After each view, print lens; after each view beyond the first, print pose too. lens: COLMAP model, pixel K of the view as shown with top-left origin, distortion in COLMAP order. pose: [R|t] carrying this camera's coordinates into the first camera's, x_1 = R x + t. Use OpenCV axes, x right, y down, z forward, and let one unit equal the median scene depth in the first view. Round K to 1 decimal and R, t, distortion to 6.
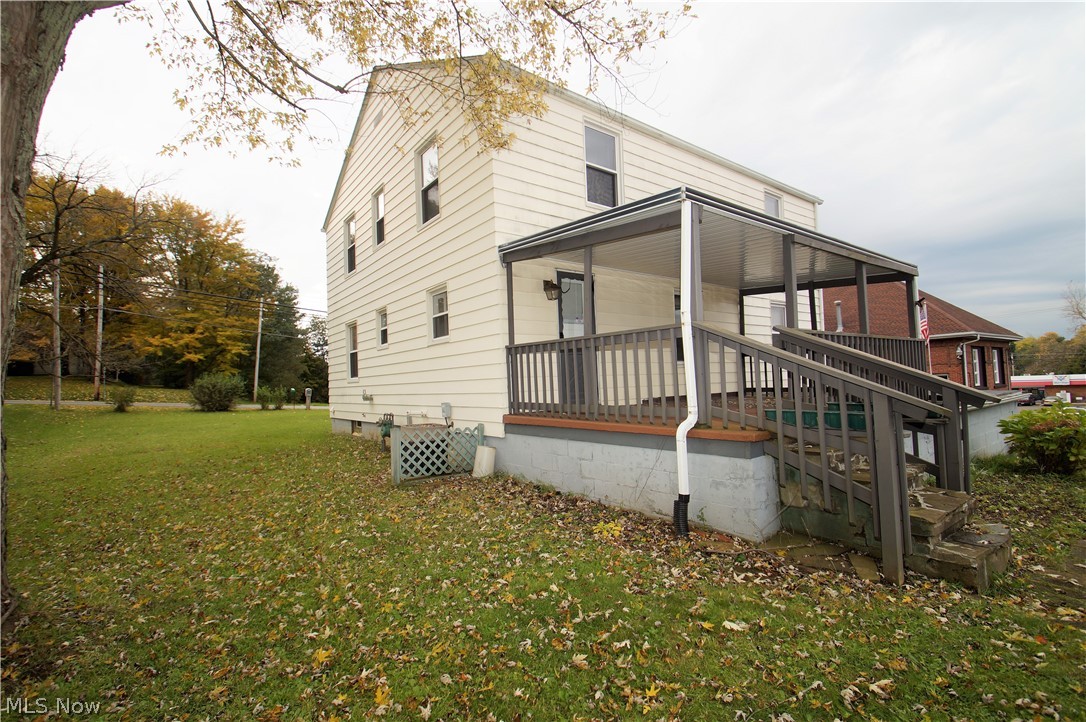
lens RADIAL K [[500.2, 0, 542.0], [0, 500.2, 364.3], [0, 0, 1]] dist [-0.000244, -0.000319]
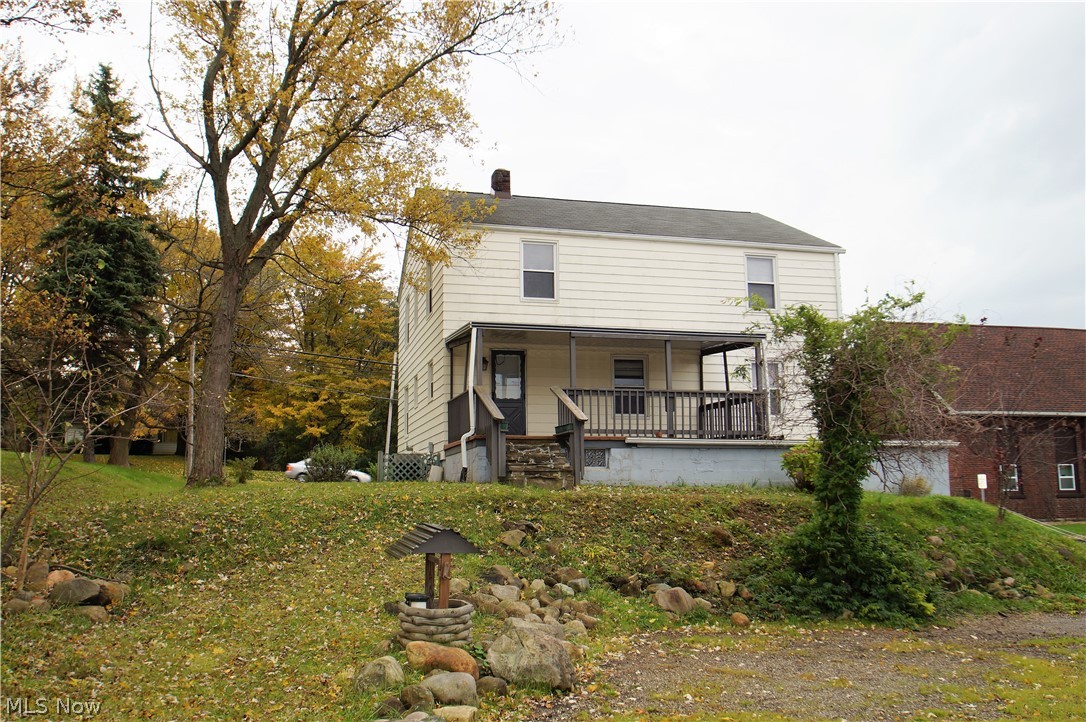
lens RADIAL K [[939.3, 0, 543.1], [0, 939.3, 360.6], [0, 0, 1]] dist [-0.012756, 0.000226]
pose [[0.926047, -0.028175, -0.376356, 0.197823], [-0.010177, 0.994983, -0.099529, 0.019245], [0.377272, 0.095999, 0.921114, -0.241999]]
